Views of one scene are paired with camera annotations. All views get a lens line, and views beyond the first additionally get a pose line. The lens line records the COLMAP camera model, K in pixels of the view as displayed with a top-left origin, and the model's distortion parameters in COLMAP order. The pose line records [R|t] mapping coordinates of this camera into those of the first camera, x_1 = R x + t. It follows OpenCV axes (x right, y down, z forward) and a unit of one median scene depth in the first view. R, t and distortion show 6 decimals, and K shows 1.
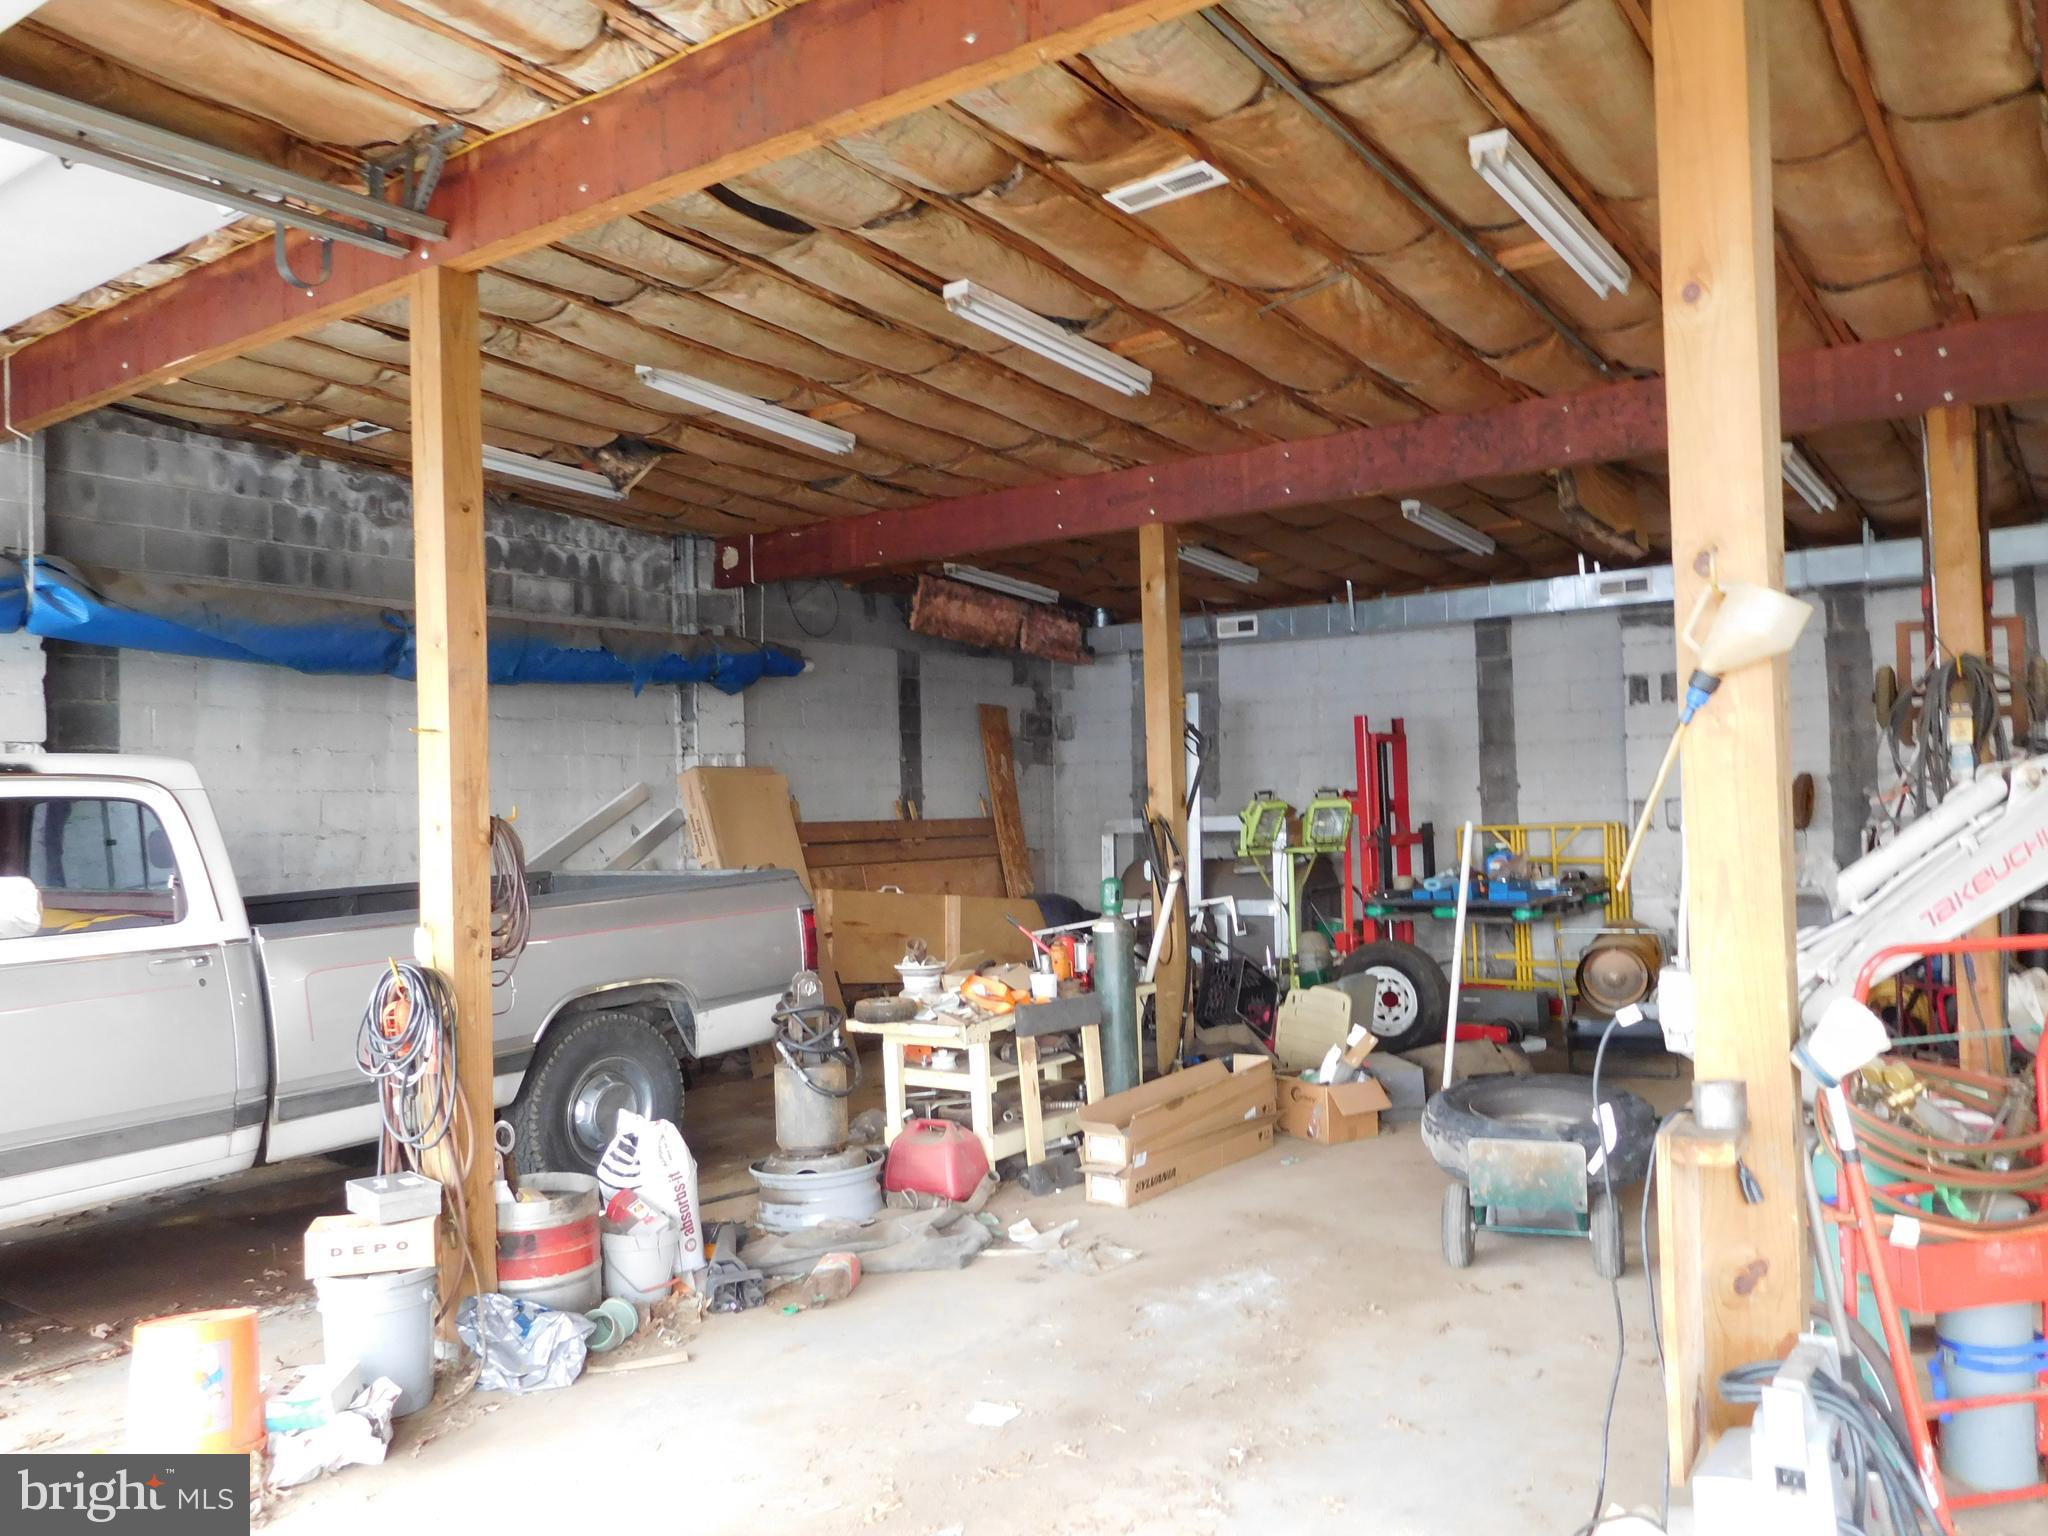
lens RADIAL K [[1549.5, 0, 1019.3], [0, 1549.5, 777.8], [0, 0, 1]] dist [-0.016836, 0.002724]
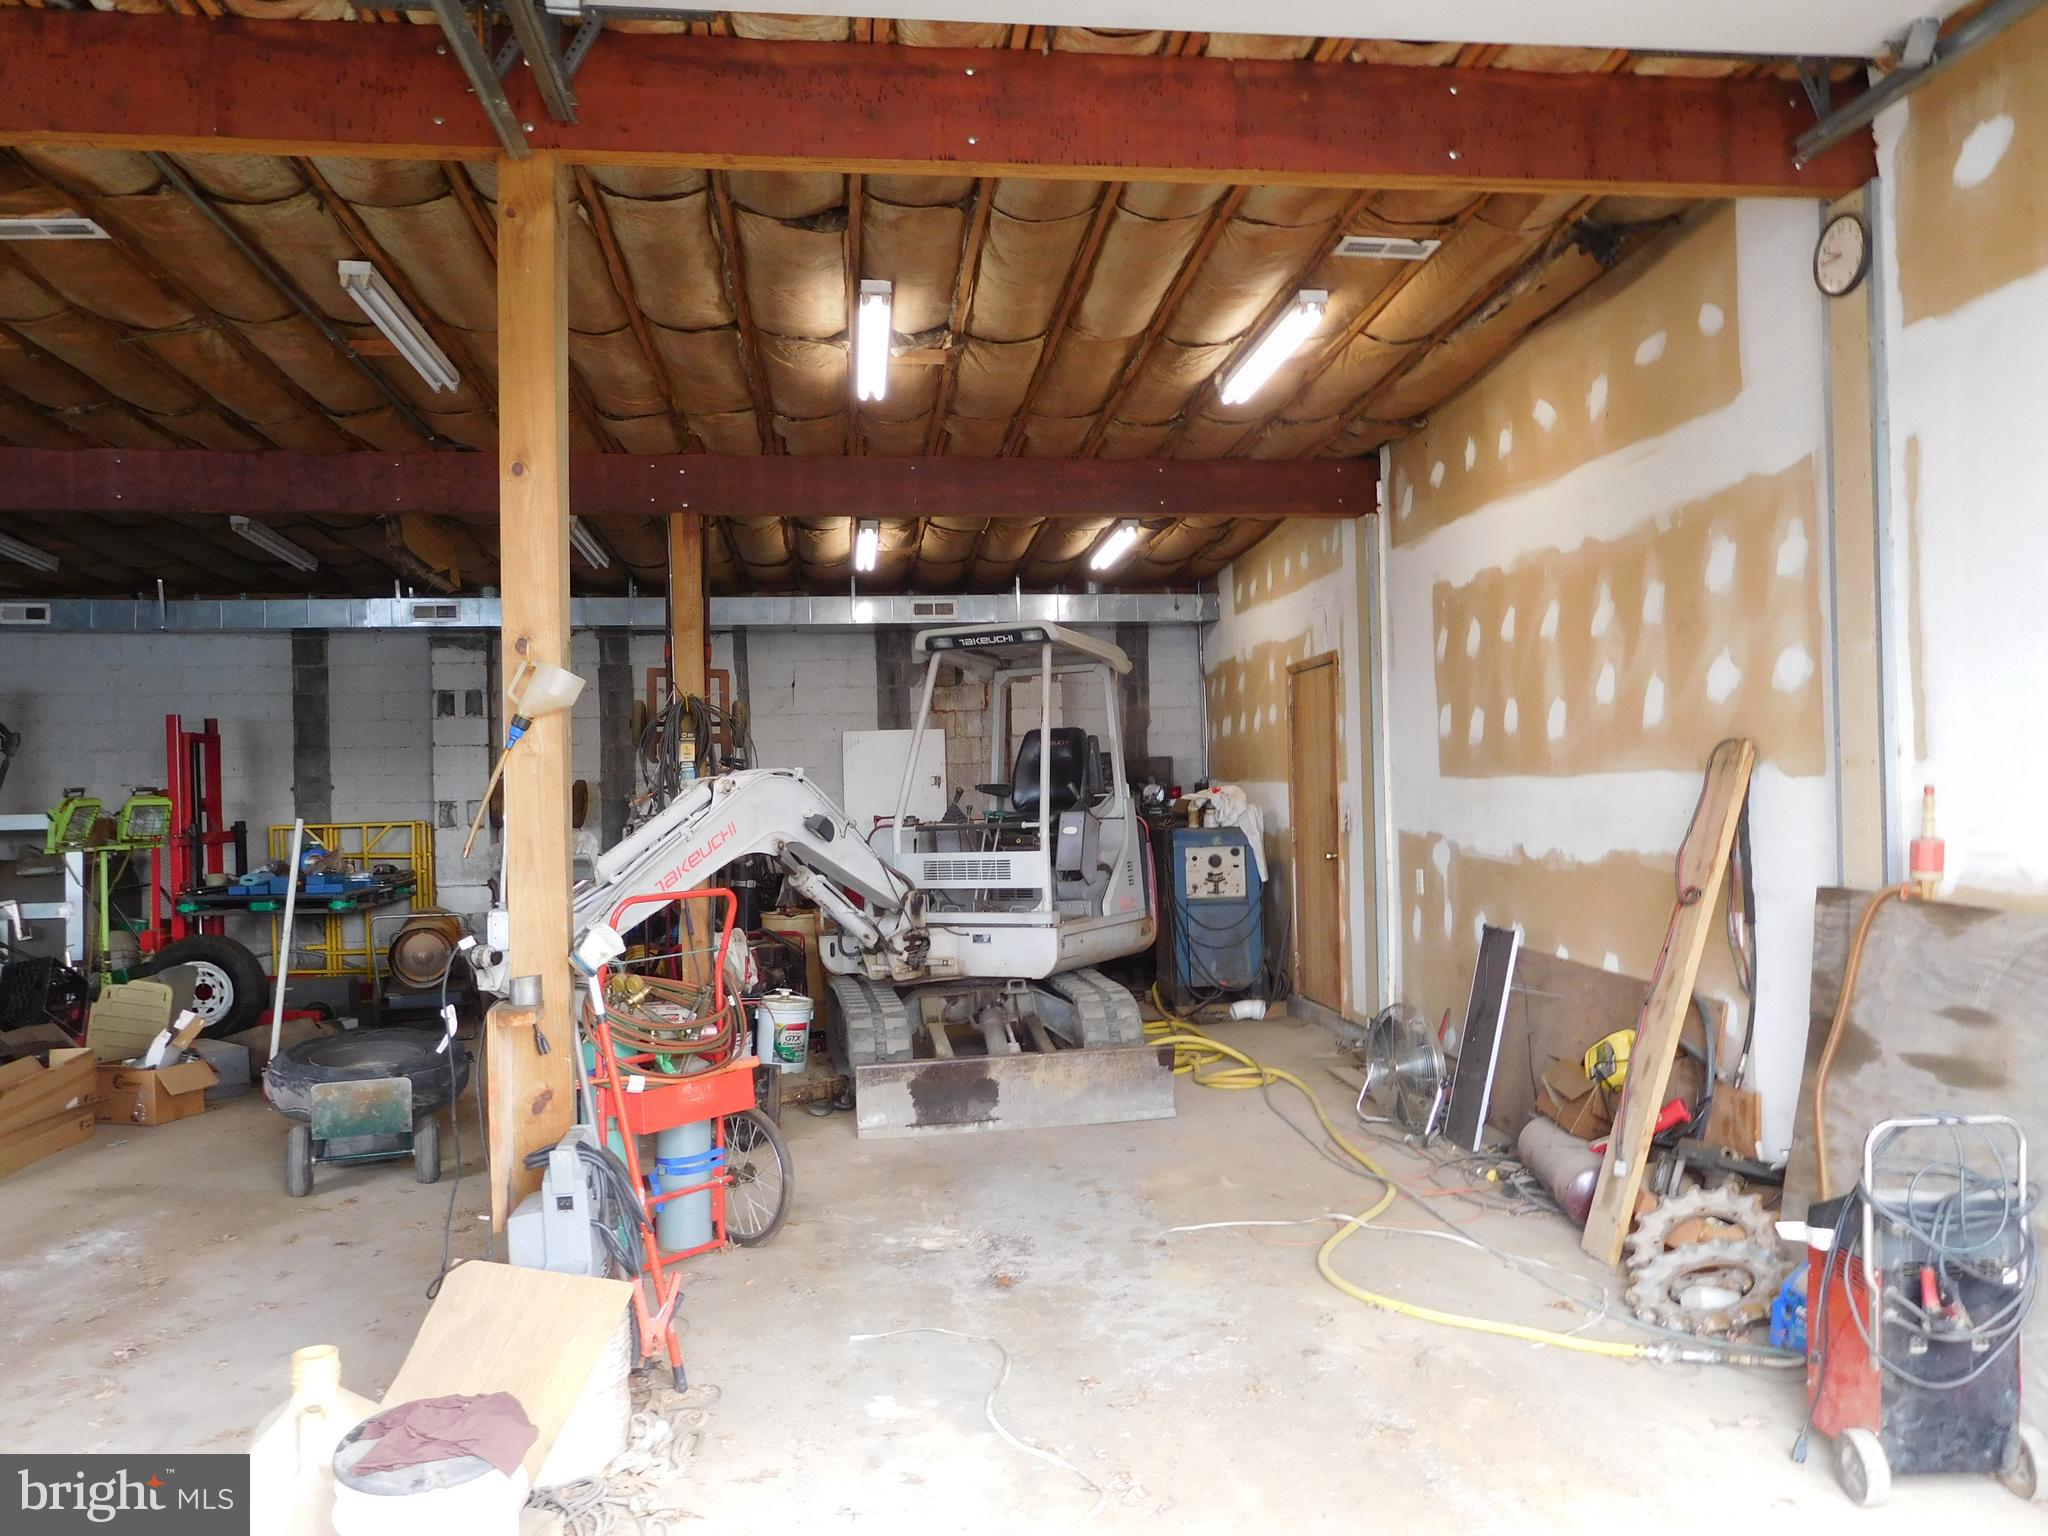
lens RADIAL K [[1553.8, 0, 1007.3], [0, 1553.8, 779.6], [0, 0, 1]] dist [-0.005947, 0.004539]
pose [[0.739413, 0.017834, 0.673016, -0.104366], [-0.017603, 0.999819, -0.007154, -0.001049], [-0.673022, -0.006558, 0.739594, -0.206707]]
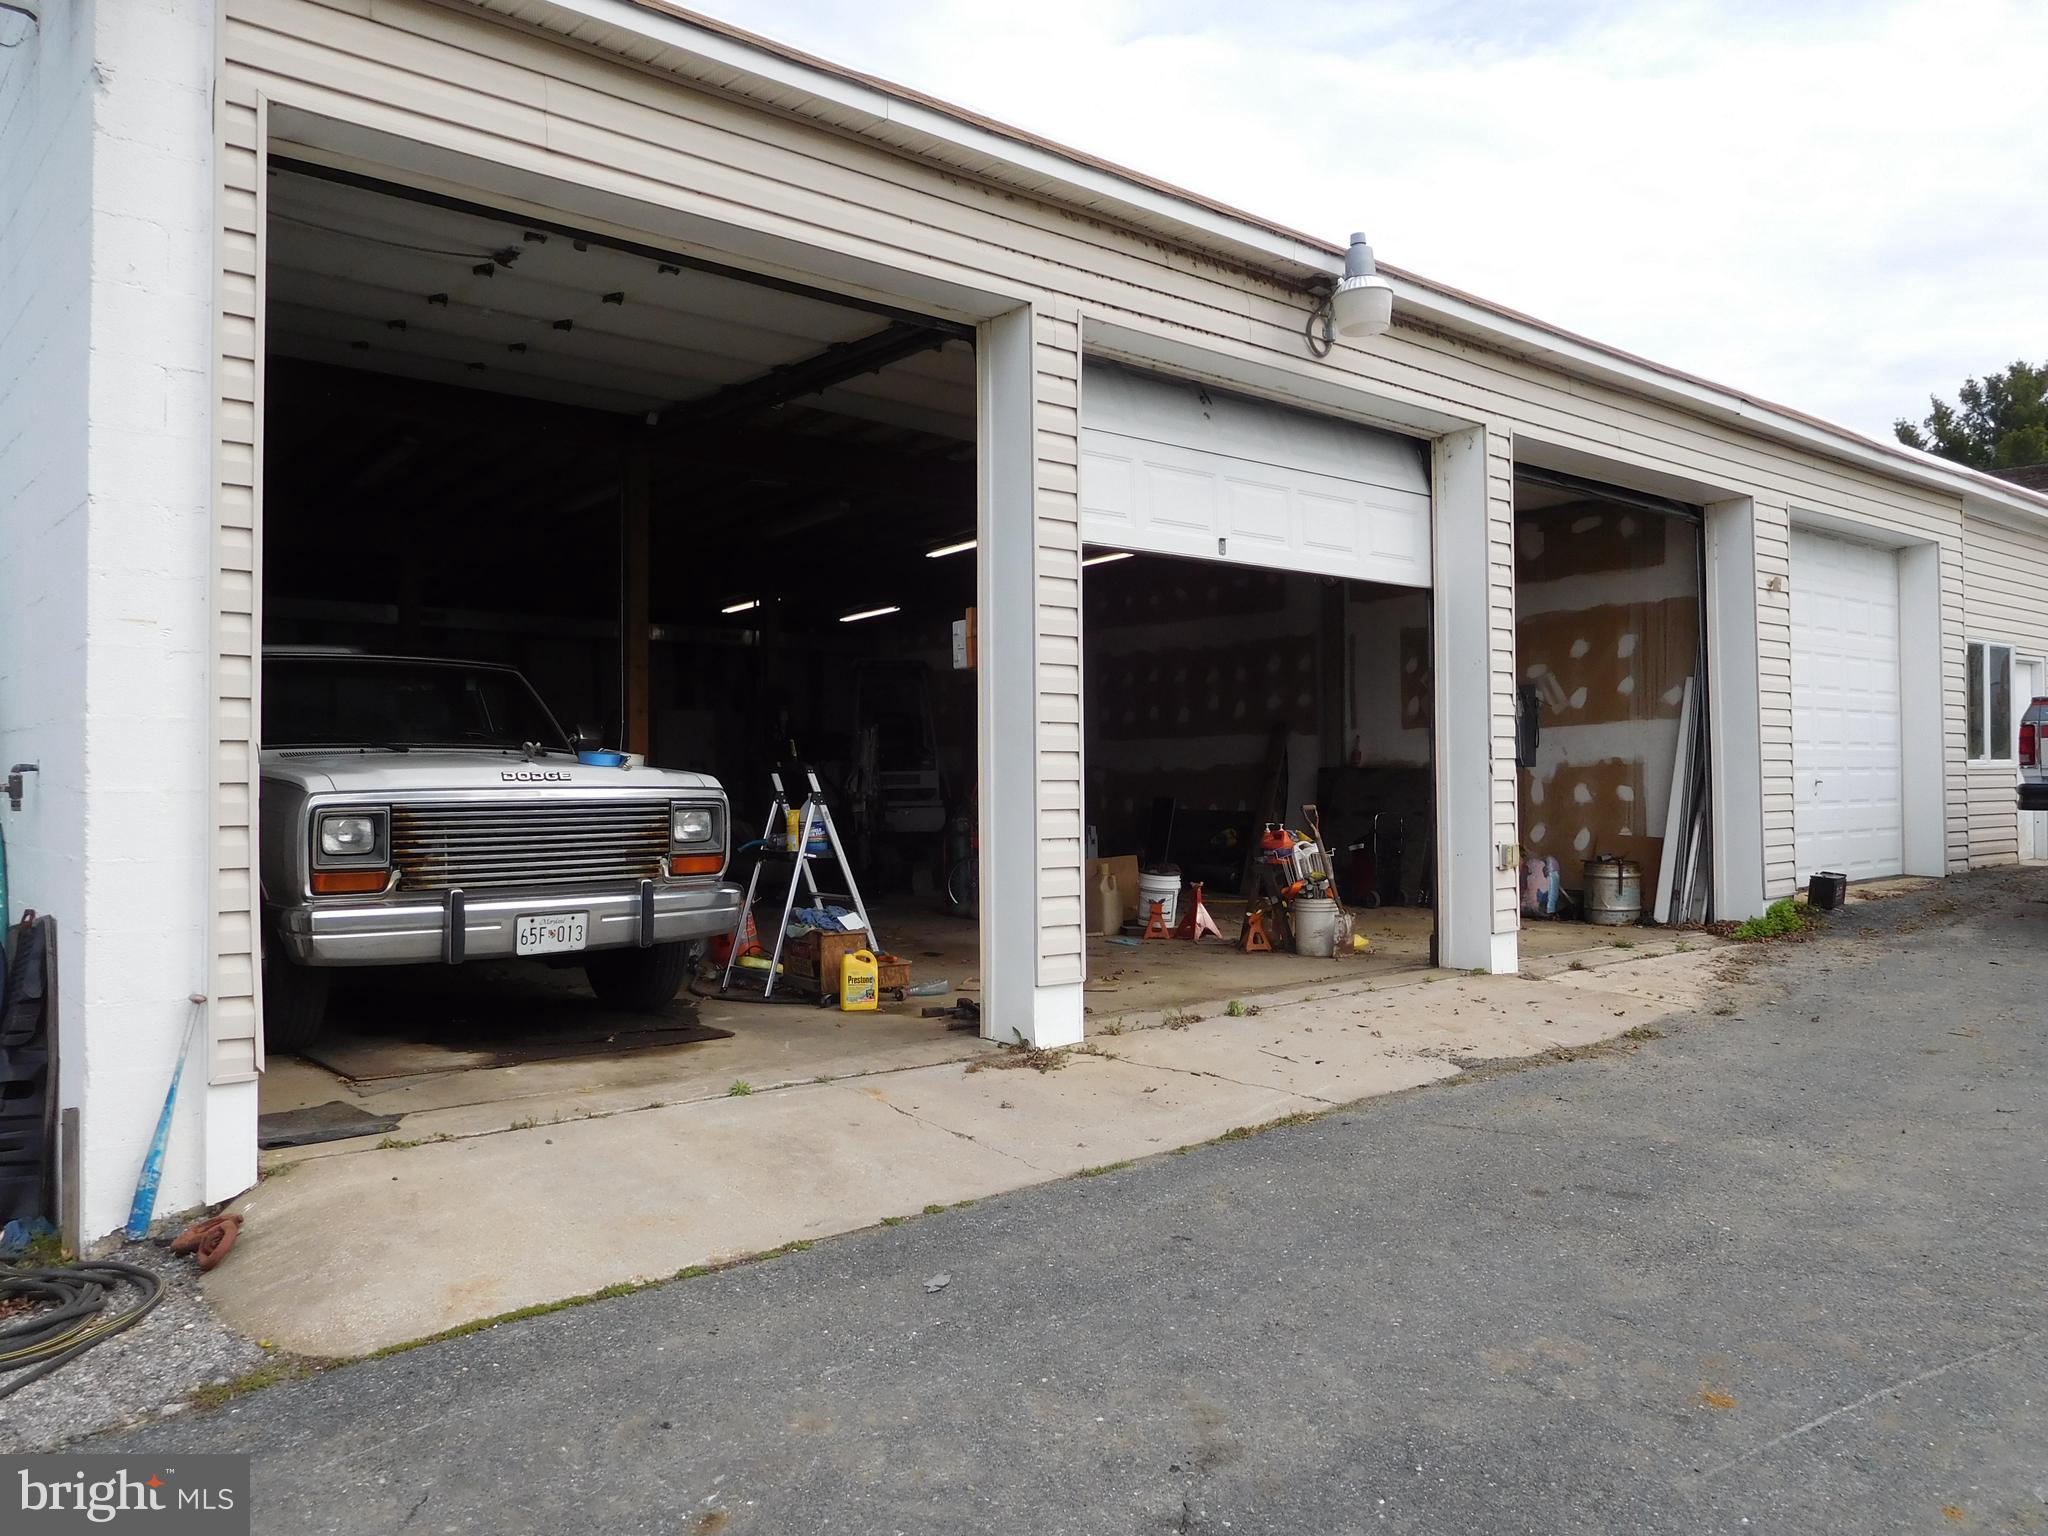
lens RADIAL K [[1548.8, 0, 1018.6], [0, 1548.8, 778.7], [0, 0, 1]] dist [-0.016120, 0.001166]
pose [[0.242603, 0.031984, 0.969598, -1.850203], [-0.023288, 0.999360, -0.027138, 0.139239], [-0.969846, -0.015996, 0.243193, -0.041798]]
